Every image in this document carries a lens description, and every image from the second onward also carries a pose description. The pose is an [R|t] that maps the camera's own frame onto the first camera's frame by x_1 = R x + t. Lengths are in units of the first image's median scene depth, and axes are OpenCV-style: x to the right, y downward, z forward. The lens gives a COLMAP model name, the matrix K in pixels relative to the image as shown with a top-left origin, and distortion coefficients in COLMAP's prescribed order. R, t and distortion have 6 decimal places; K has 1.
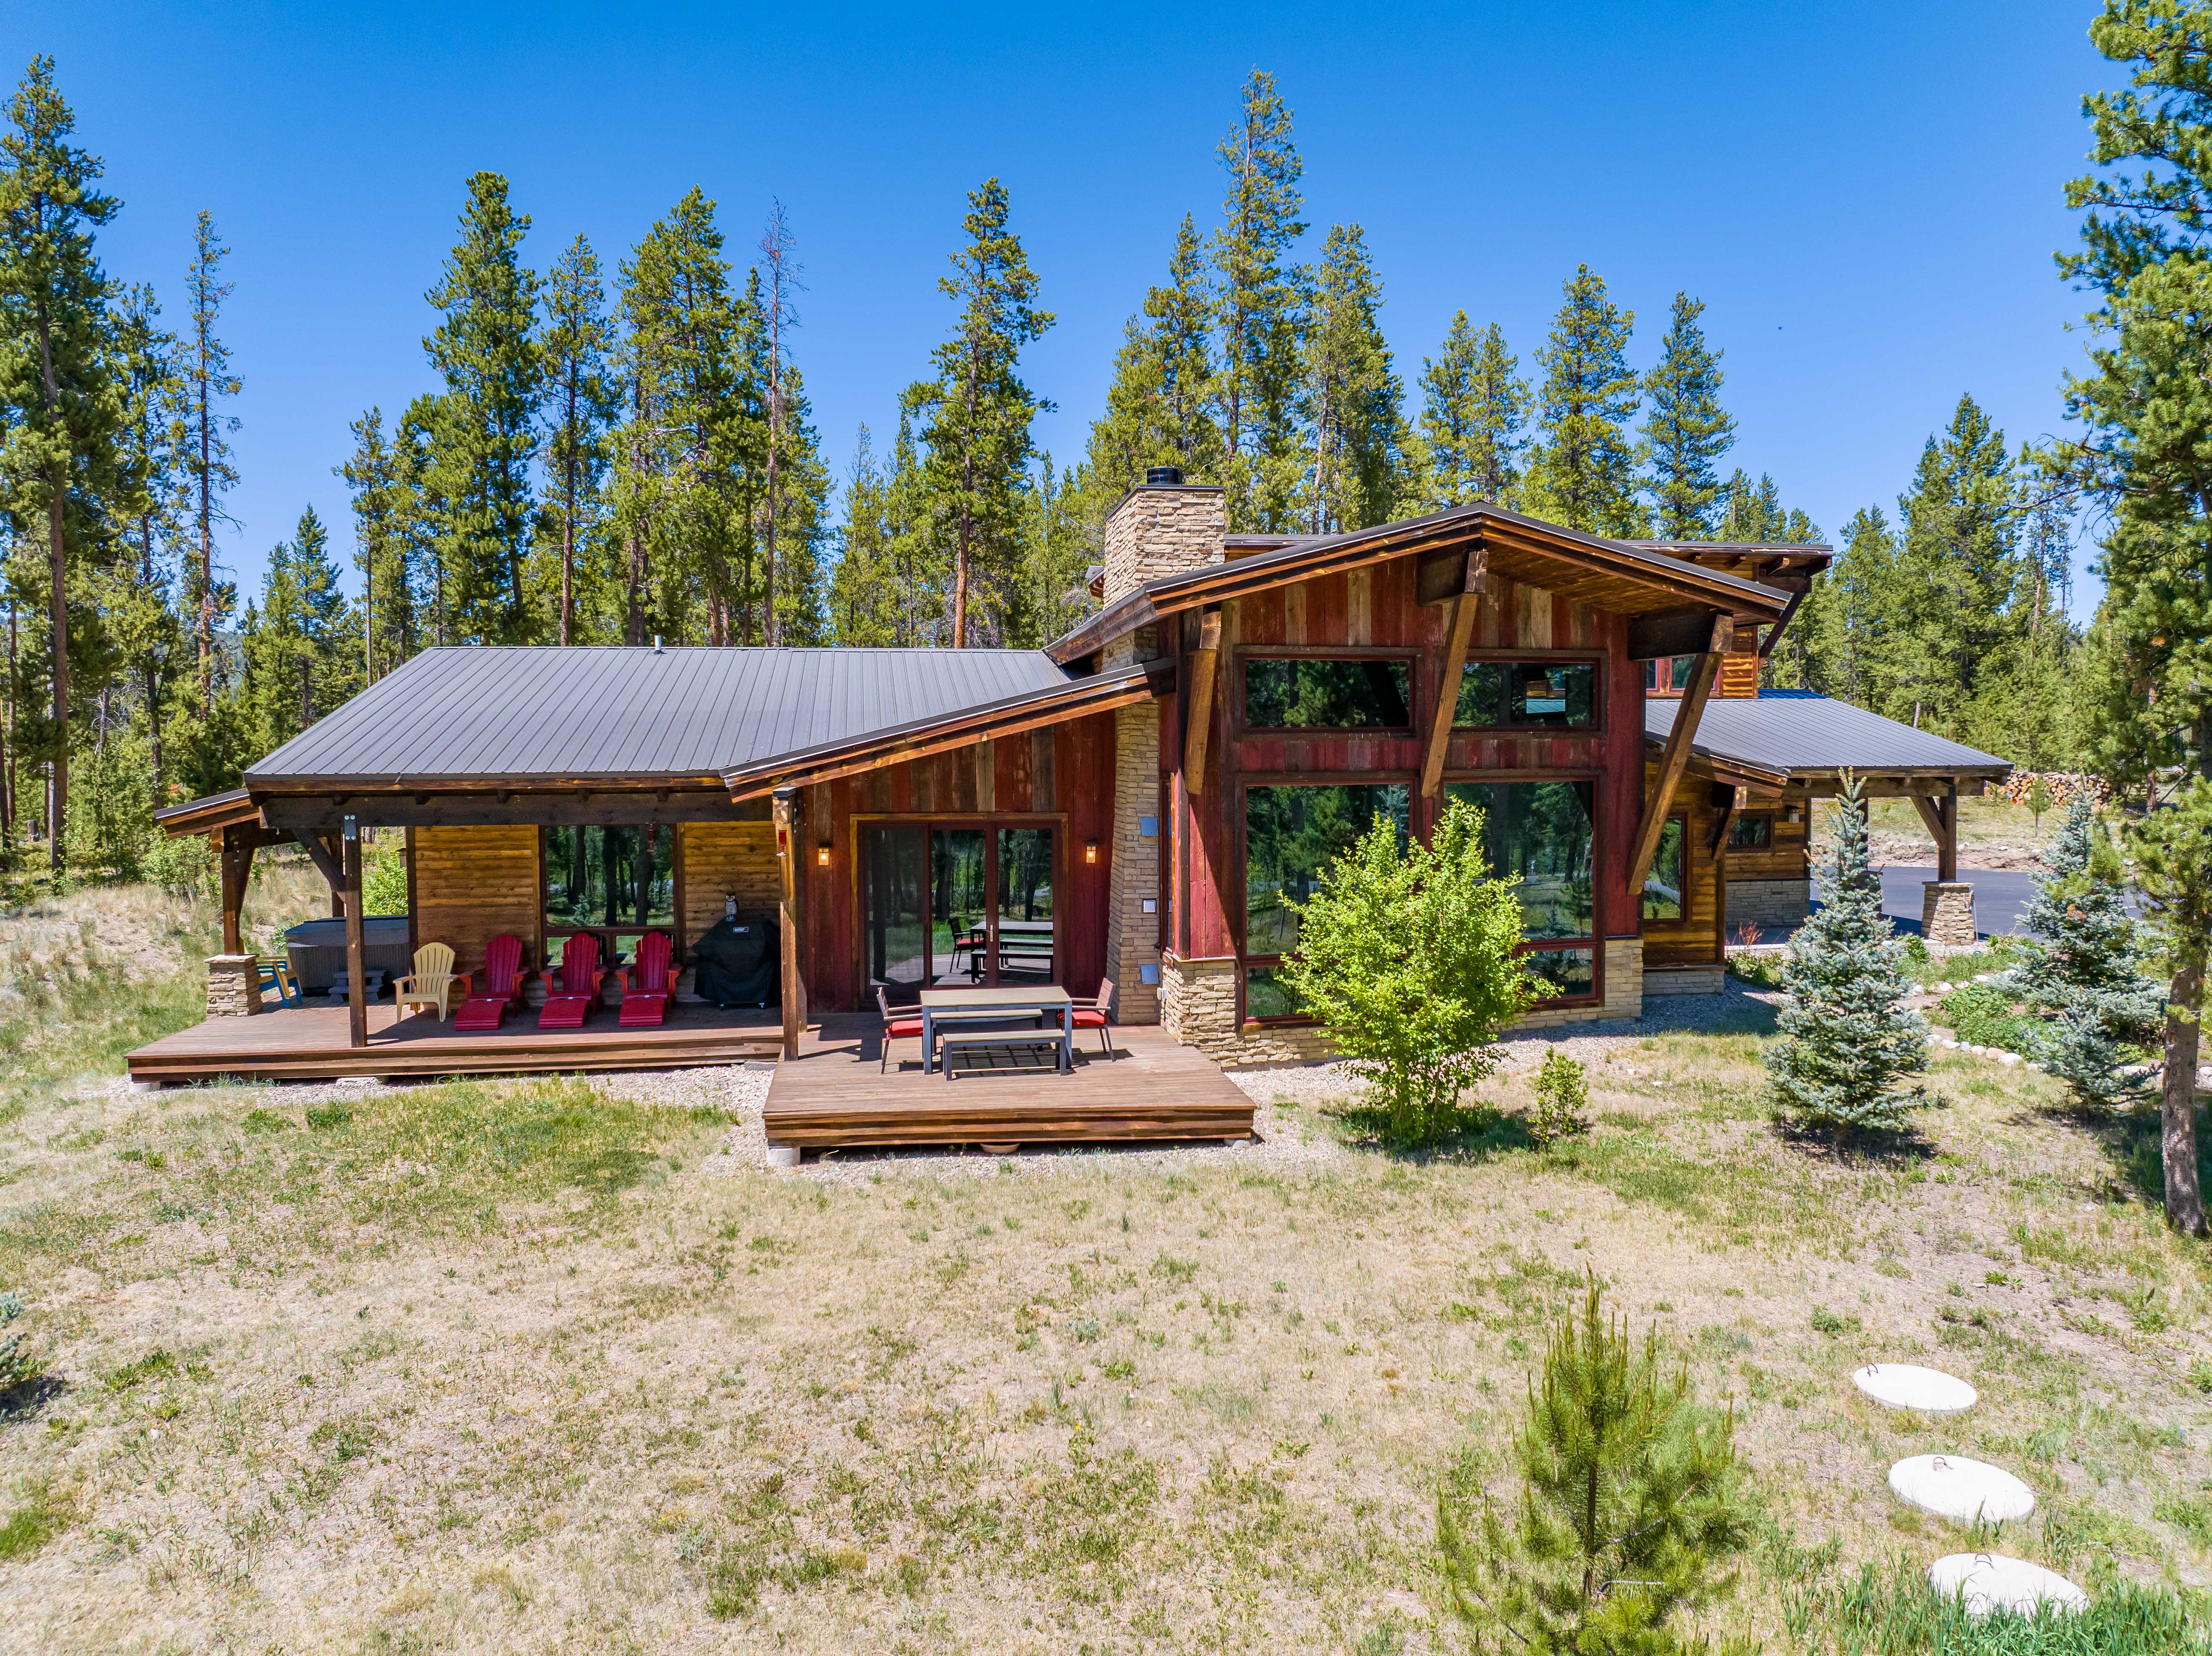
lens RADIAL K [[1559.9, 0, 1120.1], [0, 1559.9, 787.8], [0, 0, 1]] dist [-0.043929, 0.015791]
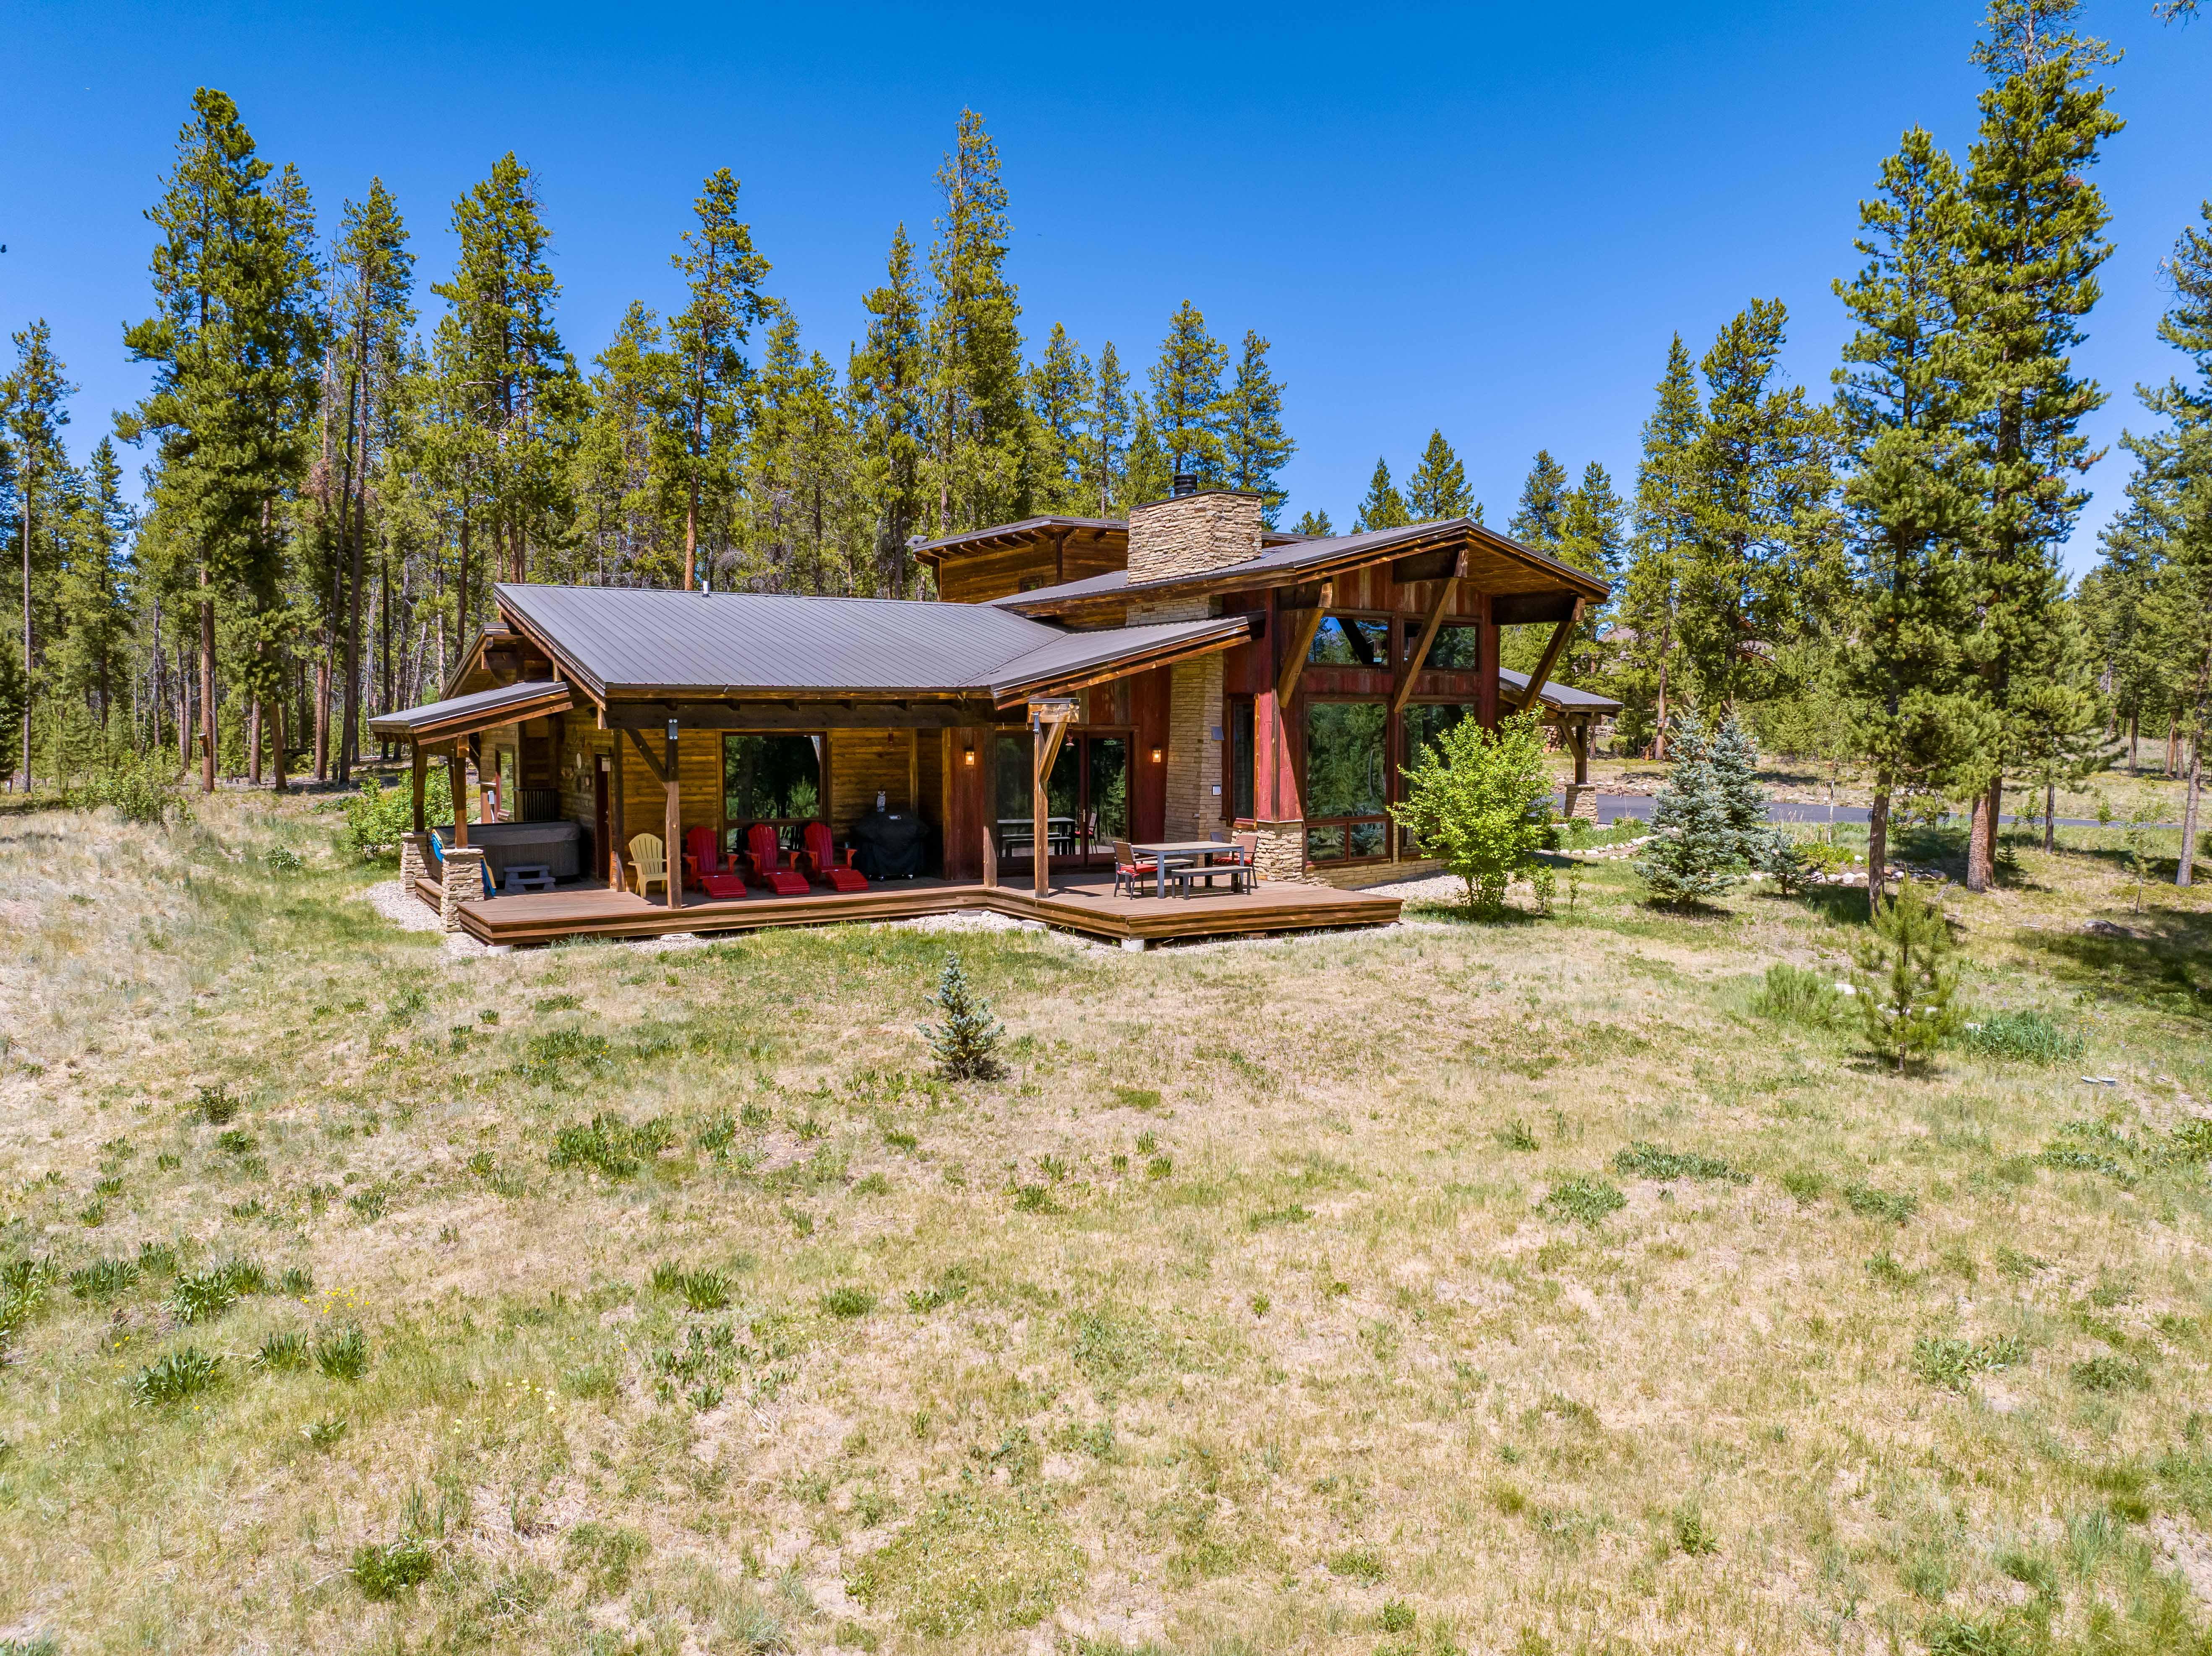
lens RADIAL K [[1559.9, 0, 1124.5], [0, 1559.9, 790.8], [0, 0, 1]] dist [-0.043929, 0.015791]
pose [[0.917285, -0.012394, 0.398039, -0.657417], [0.004779, 0.999786, 0.020118, 0.050995], [-0.398203, -0.016552, 0.917148, -0.270864]]
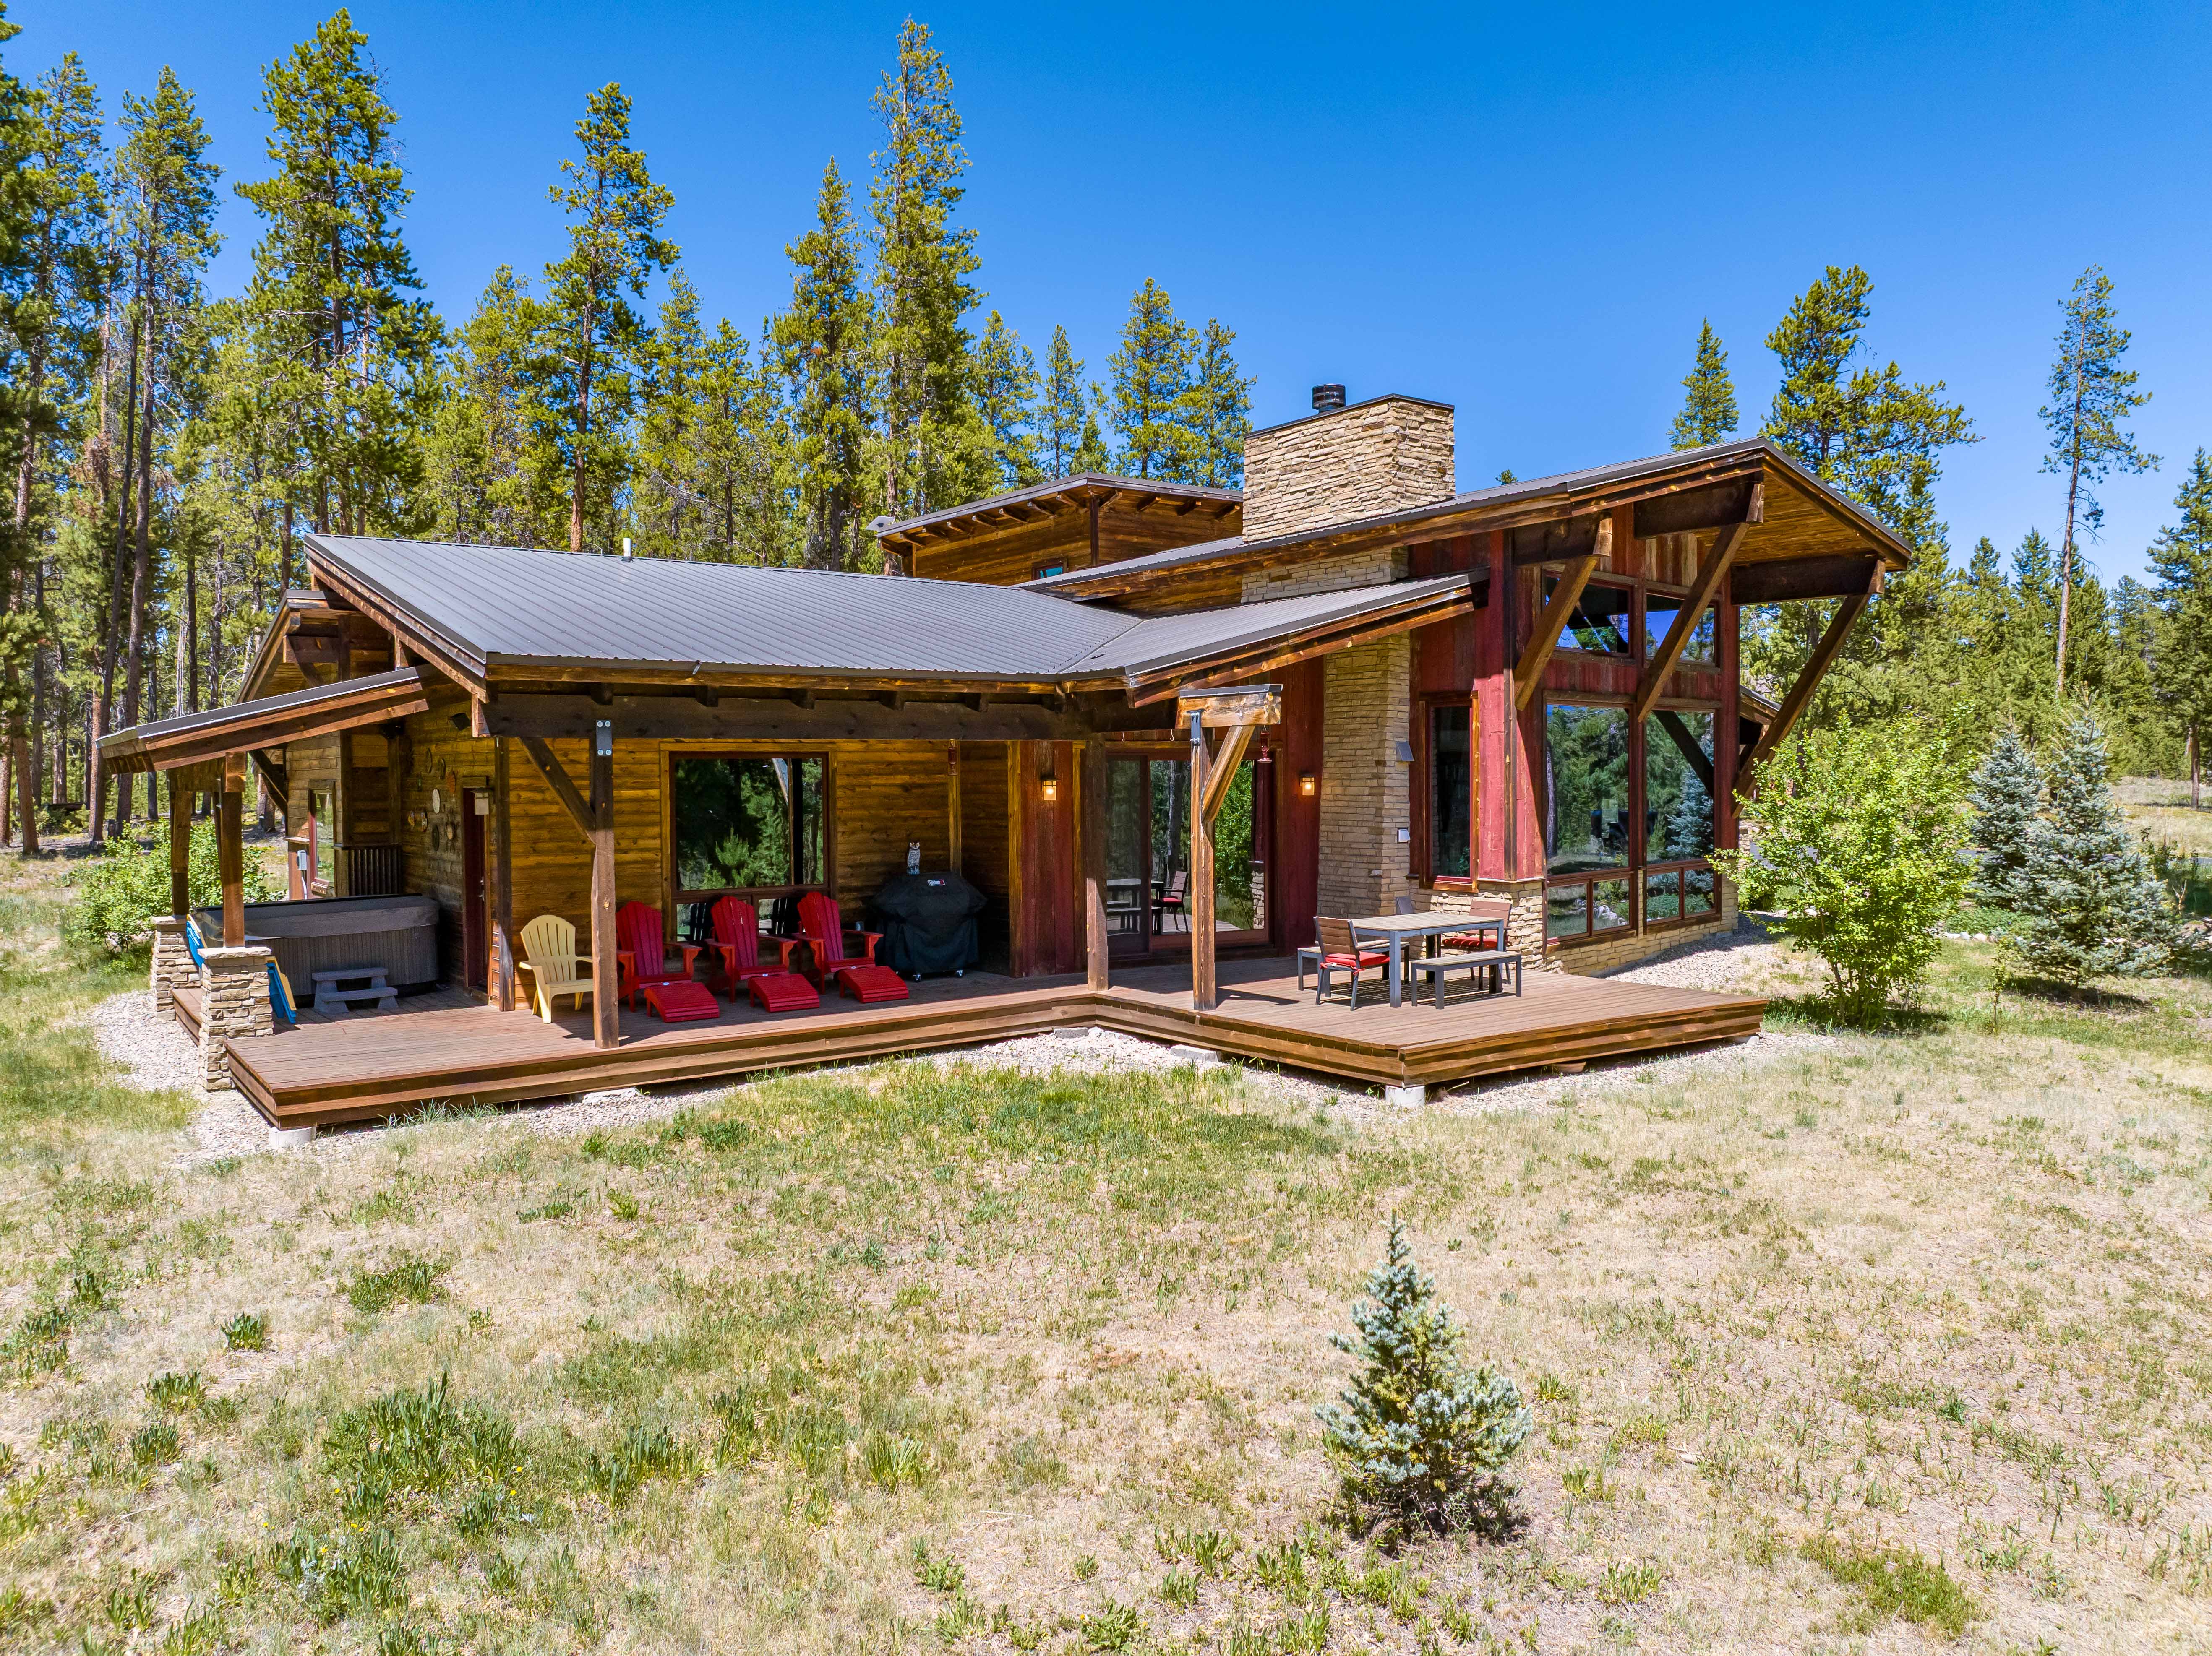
lens RADIAL K [[1559.9, 0, 1112.9], [0, 1559.9, 798.0], [0, 0, 1]] dist [-0.043929, 0.015791]
pose [[0.883554, -0.009158, 0.468239, -0.623259], [0.015660, 0.999827, -0.009994, 0.063786], [-0.468067, 0.016163, 0.883545, 0.257244]]
